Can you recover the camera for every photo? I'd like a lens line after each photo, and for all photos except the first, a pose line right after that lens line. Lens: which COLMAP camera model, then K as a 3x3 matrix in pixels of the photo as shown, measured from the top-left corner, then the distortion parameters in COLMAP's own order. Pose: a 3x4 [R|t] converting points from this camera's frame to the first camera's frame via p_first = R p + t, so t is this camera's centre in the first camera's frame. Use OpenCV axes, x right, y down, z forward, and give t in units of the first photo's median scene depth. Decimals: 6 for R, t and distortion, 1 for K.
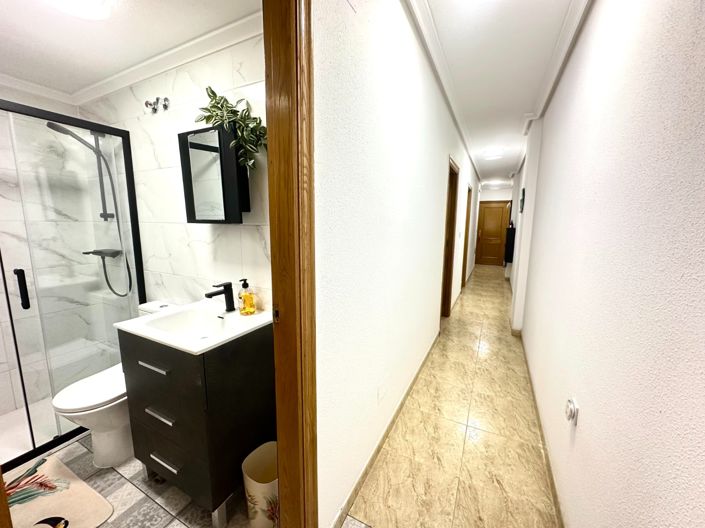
lens RADIAL K [[281.6, 0, 353.5], [0, 281.6, 264.9], [0, 0, 1]] dist [-0.004181, 0.000804]
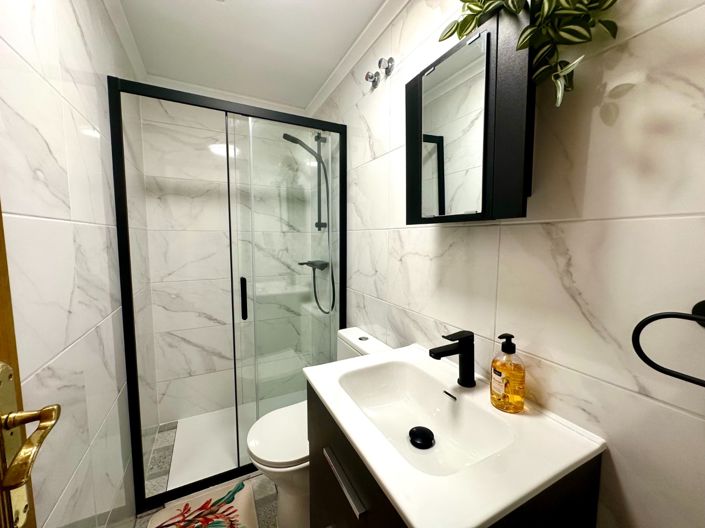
lens RADIAL K [[281.6, 0, 353.2], [0, 281.6, 262.6], [0, 0, 1]] dist [-0.004181, 0.000804]
pose [[0.805091, 0.044661, -0.591467, -0.246595], [-0.084859, 0.995576, -0.040333, -0.023414], [0.587049, 0.082663, 0.805320, 0.340676]]
